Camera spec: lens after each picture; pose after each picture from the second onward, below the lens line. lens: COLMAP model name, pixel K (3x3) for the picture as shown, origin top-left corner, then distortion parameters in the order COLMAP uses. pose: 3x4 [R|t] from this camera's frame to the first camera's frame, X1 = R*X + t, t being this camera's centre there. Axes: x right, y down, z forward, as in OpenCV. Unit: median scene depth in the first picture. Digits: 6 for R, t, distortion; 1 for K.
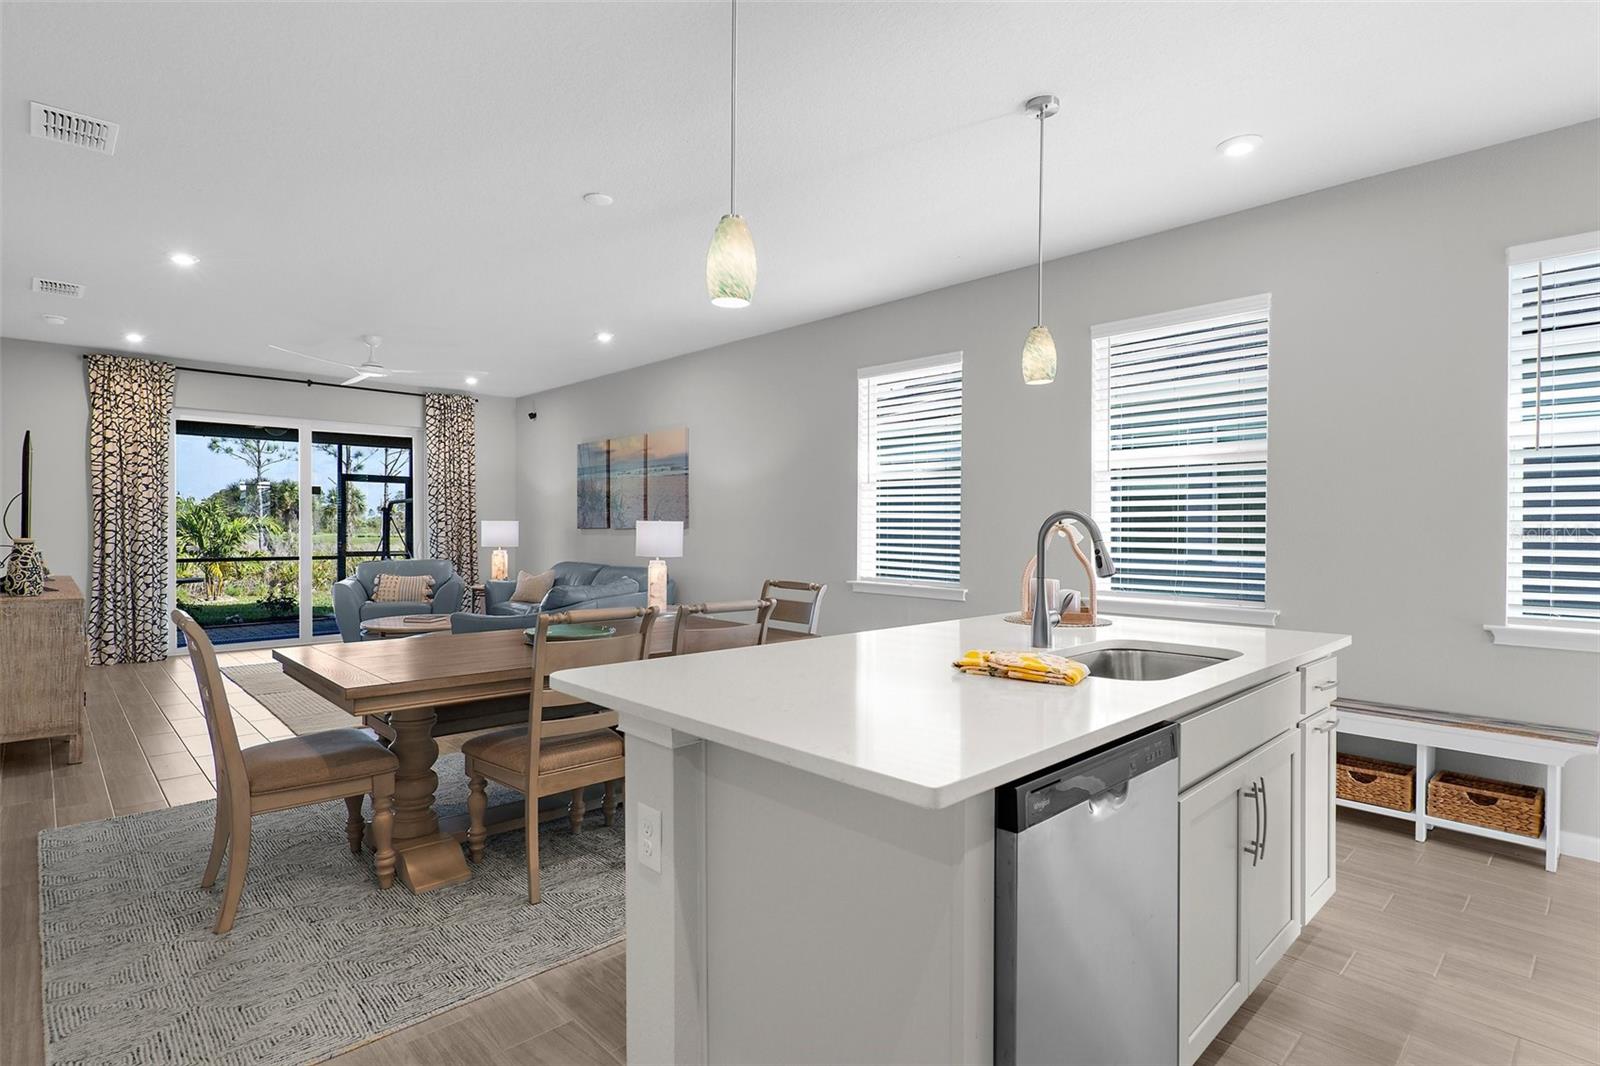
lens RADIAL K [[790.6, 0, 785.8], [0, 790.6, 532.8], [0, 0, 1]] dist [0.003380, 0.000942]
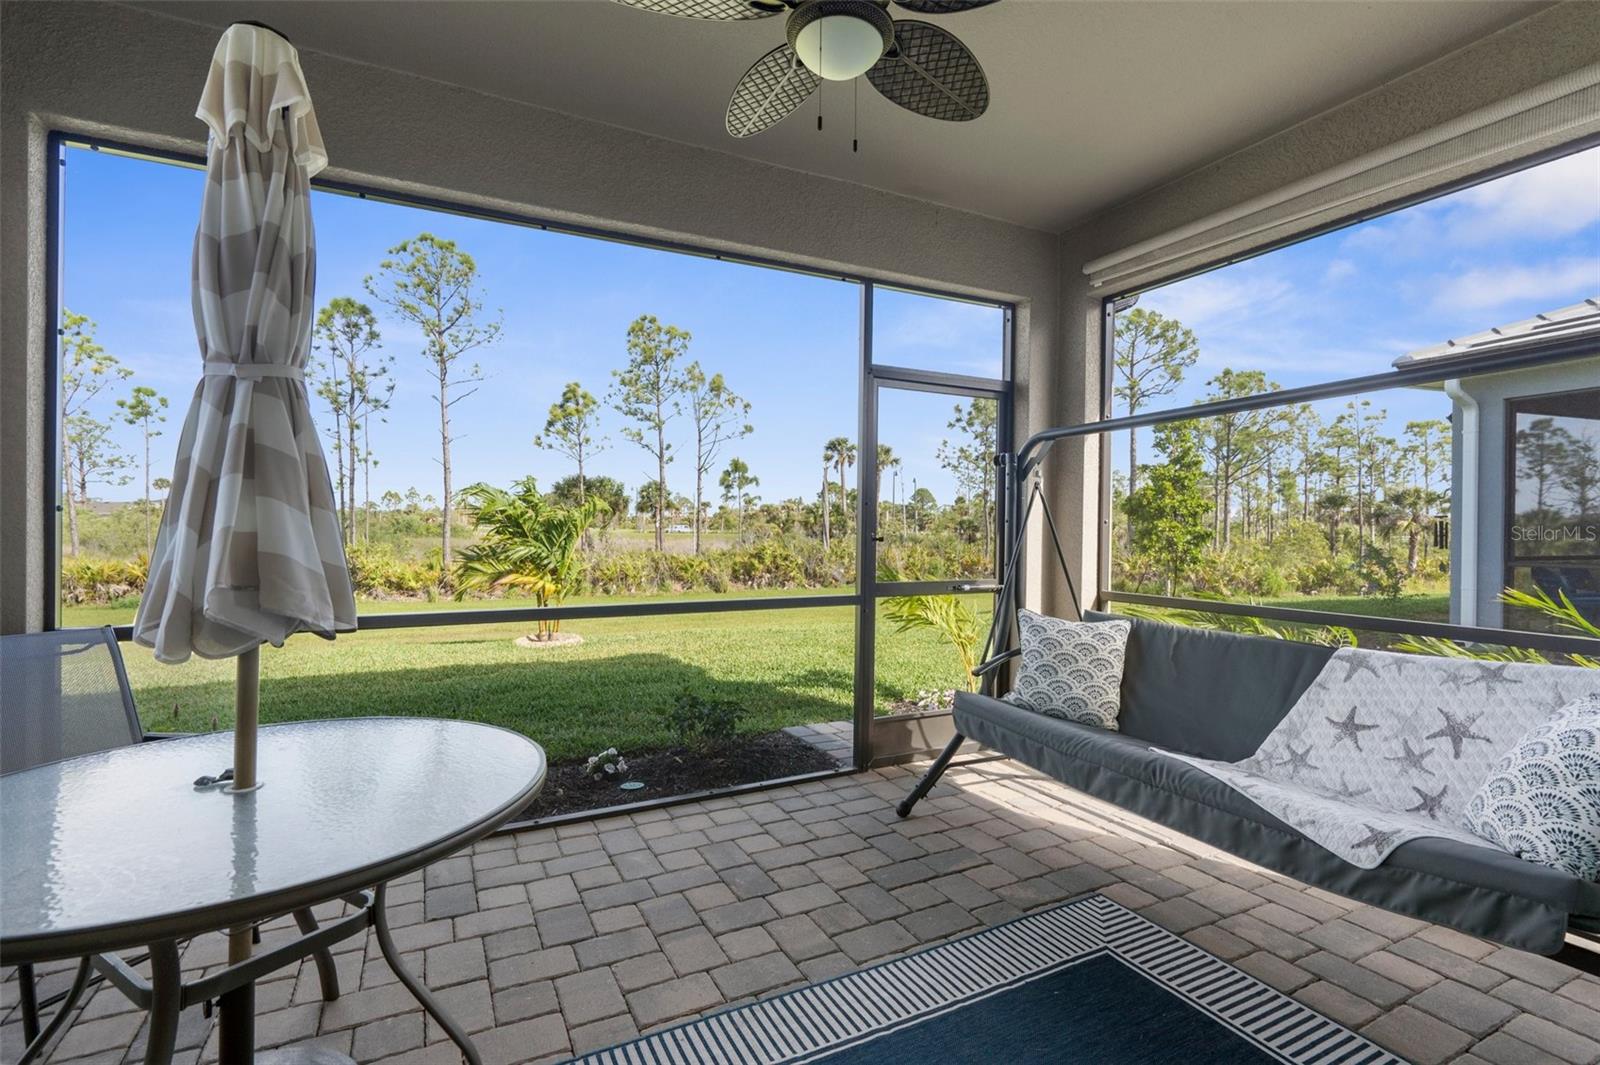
lens RADIAL K [[734.8, 0, 795.5], [0, 734.8, 530.3], [0, 0, 1]] dist [-0.002714, 0.000422]
pose [[0.958764, 0.004221, -0.284171, -0.782159], [-0.003462, 0.999989, 0.003173, -0.000927], [0.284182, -0.002059, 0.958768, 1.059085]]
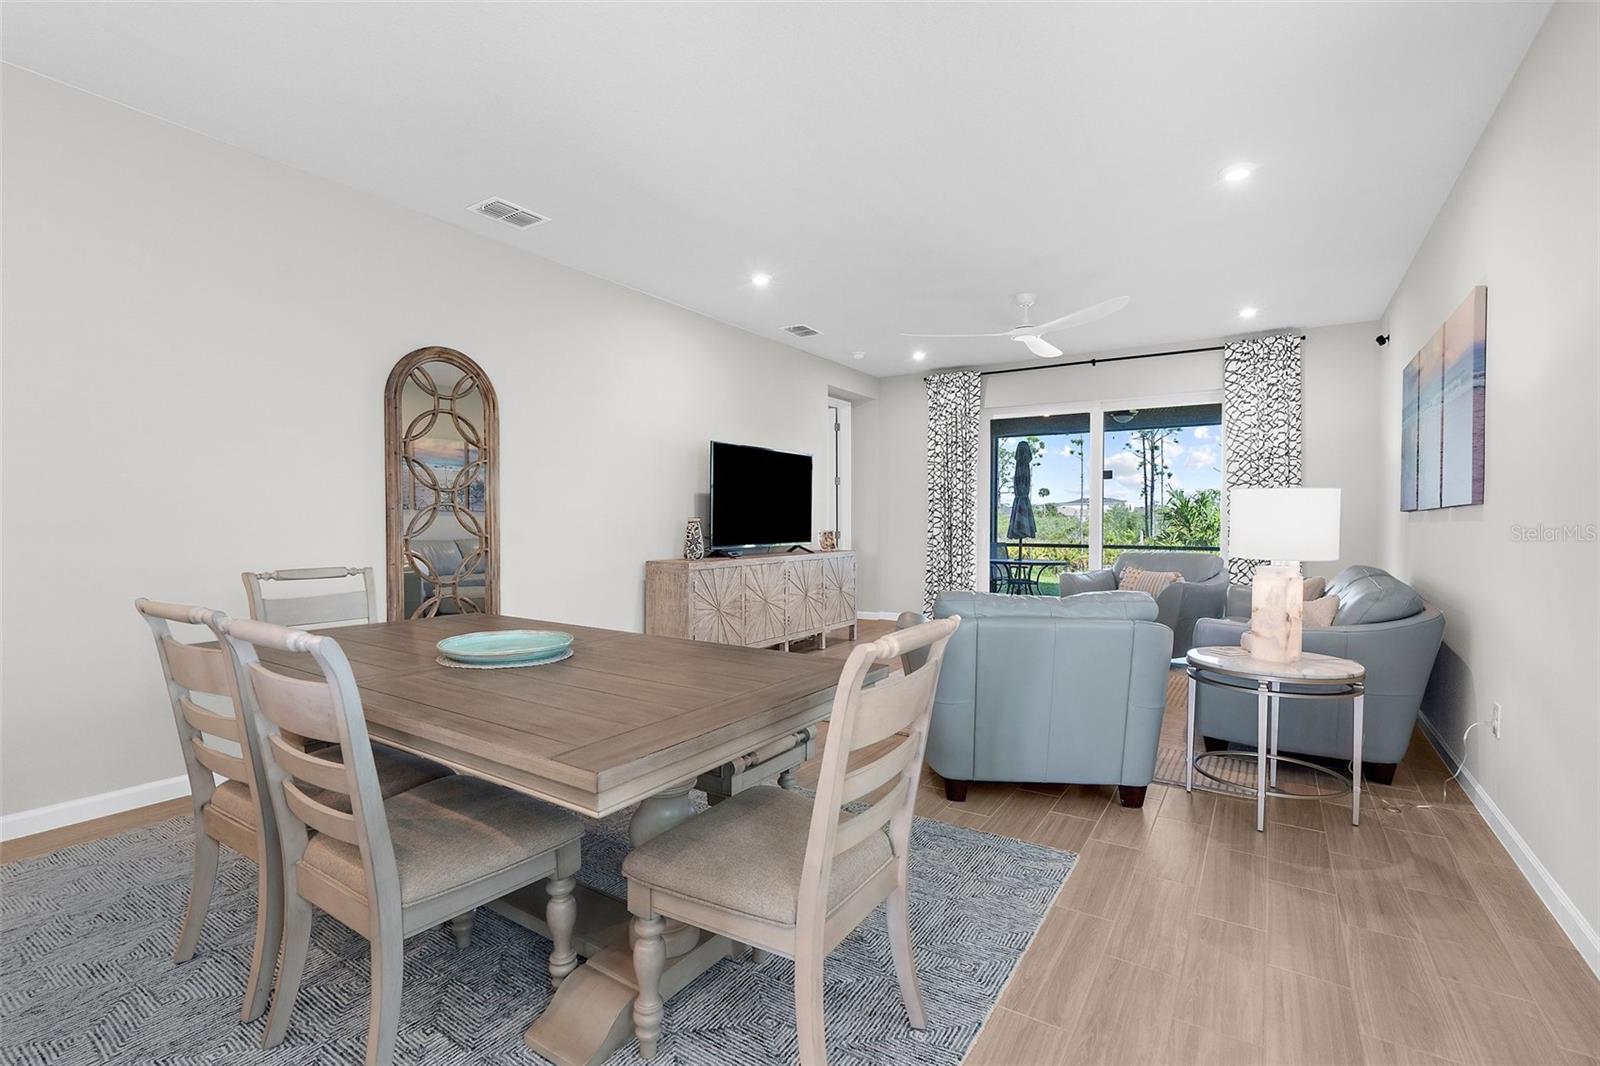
lens RADIAL K [[742.3, 0, 792.5], [0, 742.3, 534.7], [0, 0, 1]] dist [-0.003879, 0.006195]
pose [[0.239589, 0.017159, -0.970723, 0.207287], [-0.007064, 0.999848, 0.015930, 0.007439], [0.970849, 0.003040, 0.239674, 0.495767]]
